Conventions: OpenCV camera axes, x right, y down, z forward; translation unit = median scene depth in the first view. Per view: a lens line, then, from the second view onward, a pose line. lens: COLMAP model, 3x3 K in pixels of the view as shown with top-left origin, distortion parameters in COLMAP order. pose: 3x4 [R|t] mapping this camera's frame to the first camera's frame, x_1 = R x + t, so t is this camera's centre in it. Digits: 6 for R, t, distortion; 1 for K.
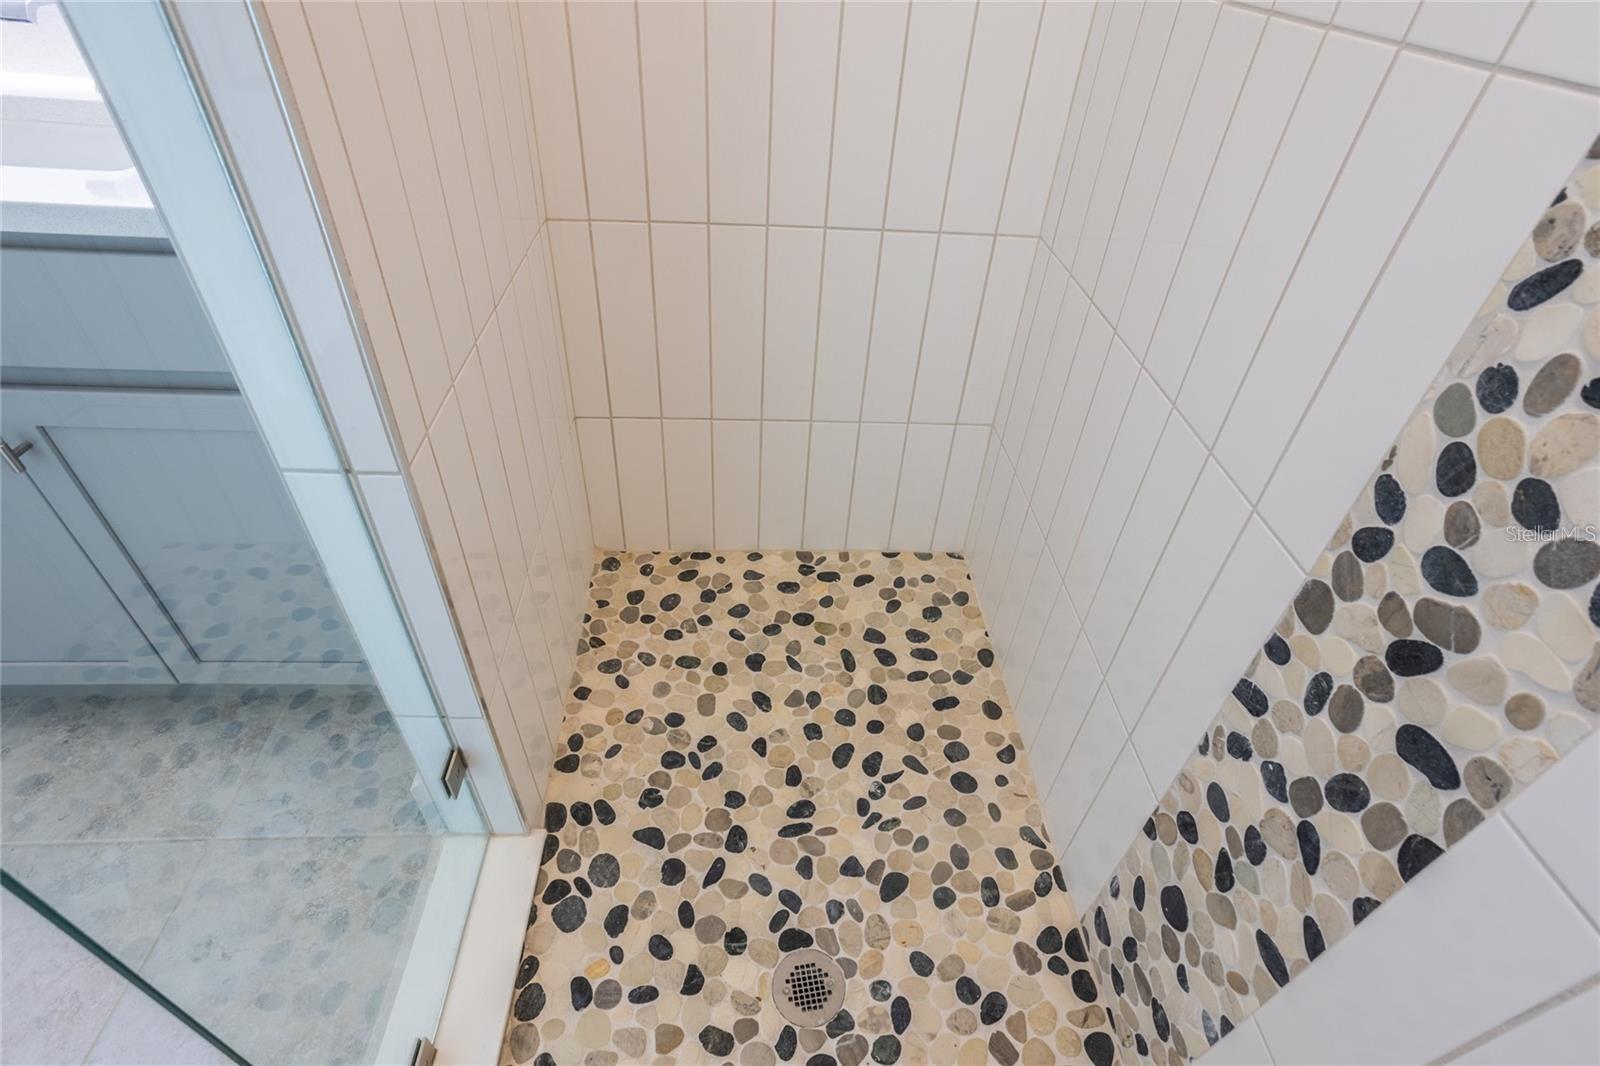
lens RADIAL K [[800.9, 0, 800.0], [0, 800.9, 533.0], [0, 0, 1]] dist [-0.073880, 0.041421]
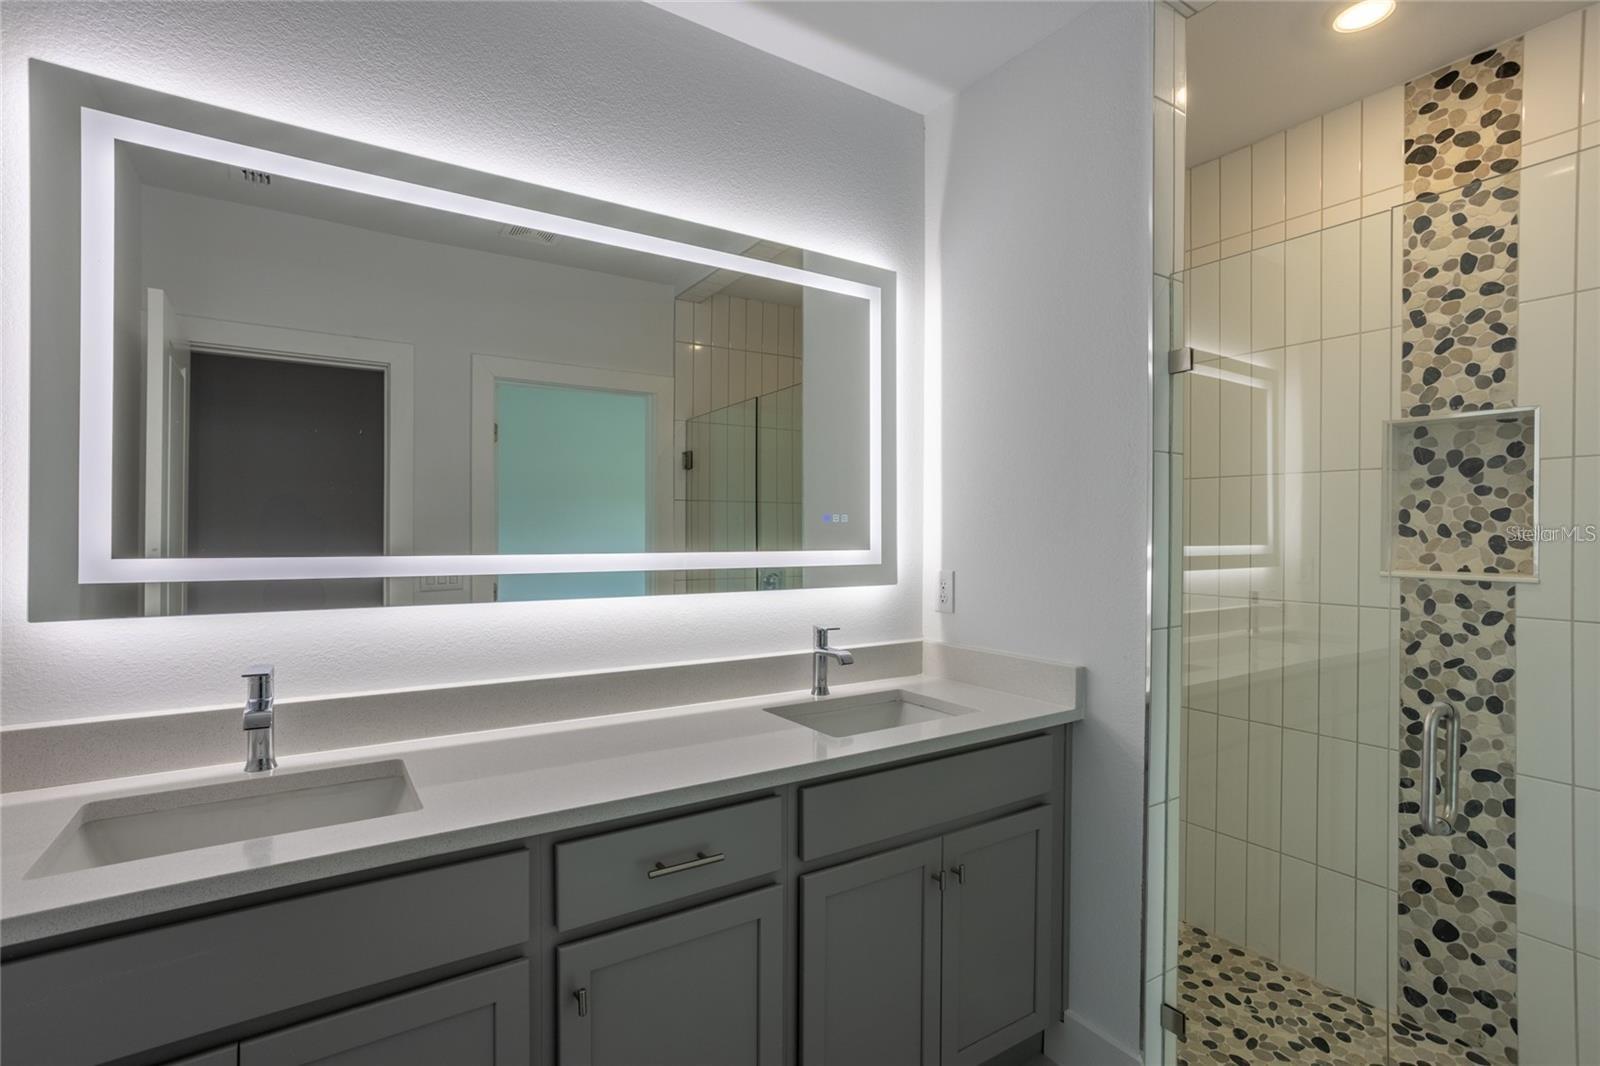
lens RADIAL K [[735.0, 0, 800.0], [0, 735.0, 533.0], [0, 0, 1]] dist [0.001626, 0.001183]
pose [[0.865825, -0.061571, 0.496544, -2.219589], [0.363268, 0.759789, -0.539219, 0.087993], [-0.344068, 0.647248, 0.680211, -0.563065]]
